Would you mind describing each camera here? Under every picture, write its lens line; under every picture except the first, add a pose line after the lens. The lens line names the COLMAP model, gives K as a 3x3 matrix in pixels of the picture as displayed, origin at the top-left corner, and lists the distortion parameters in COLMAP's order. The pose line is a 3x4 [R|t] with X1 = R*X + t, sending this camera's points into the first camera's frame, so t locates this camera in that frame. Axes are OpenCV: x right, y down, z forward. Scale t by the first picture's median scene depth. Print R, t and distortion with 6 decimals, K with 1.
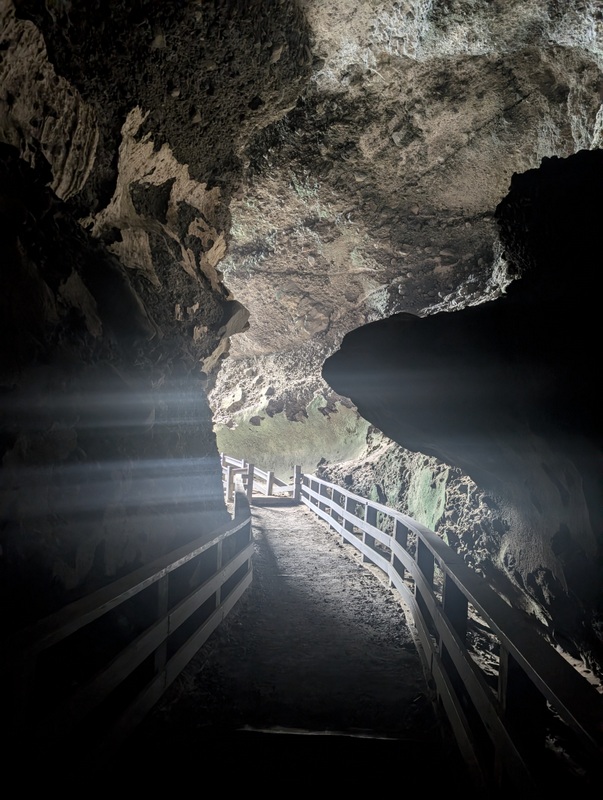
lens RADIAL K [[500.1, 0, 301.5], [0, 500.1, 400.0], [0, 0, 1]] dist [-0.000912, -0.002214]
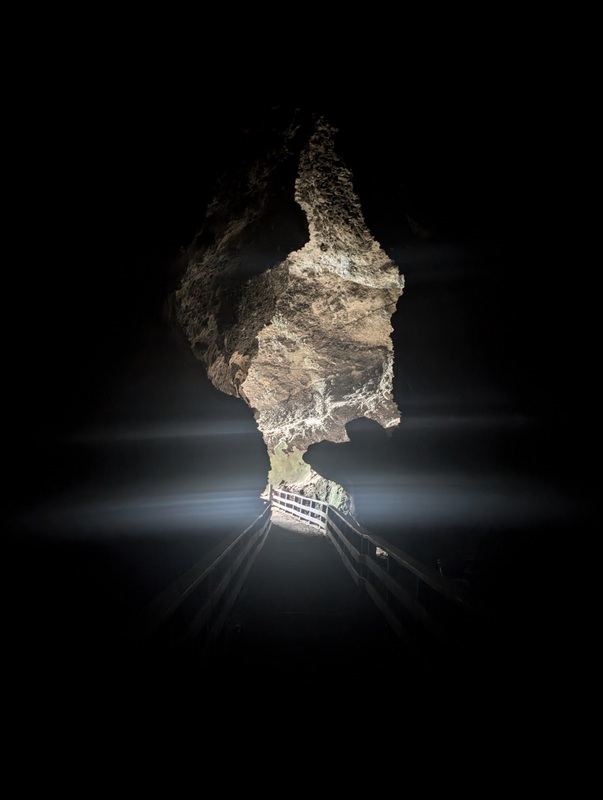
lens RADIAL K [[500.1, 0, 301.5], [0, 500.1, 400.0], [0, 0, 1]] dist [-0.000912, -0.002214]
pose [[0.992627, 0.035155, 0.116003, -0.117519], [-0.030772, 0.998751, -0.039356, -0.098769], [-0.117242, 0.035497, 0.992469, -0.771102]]
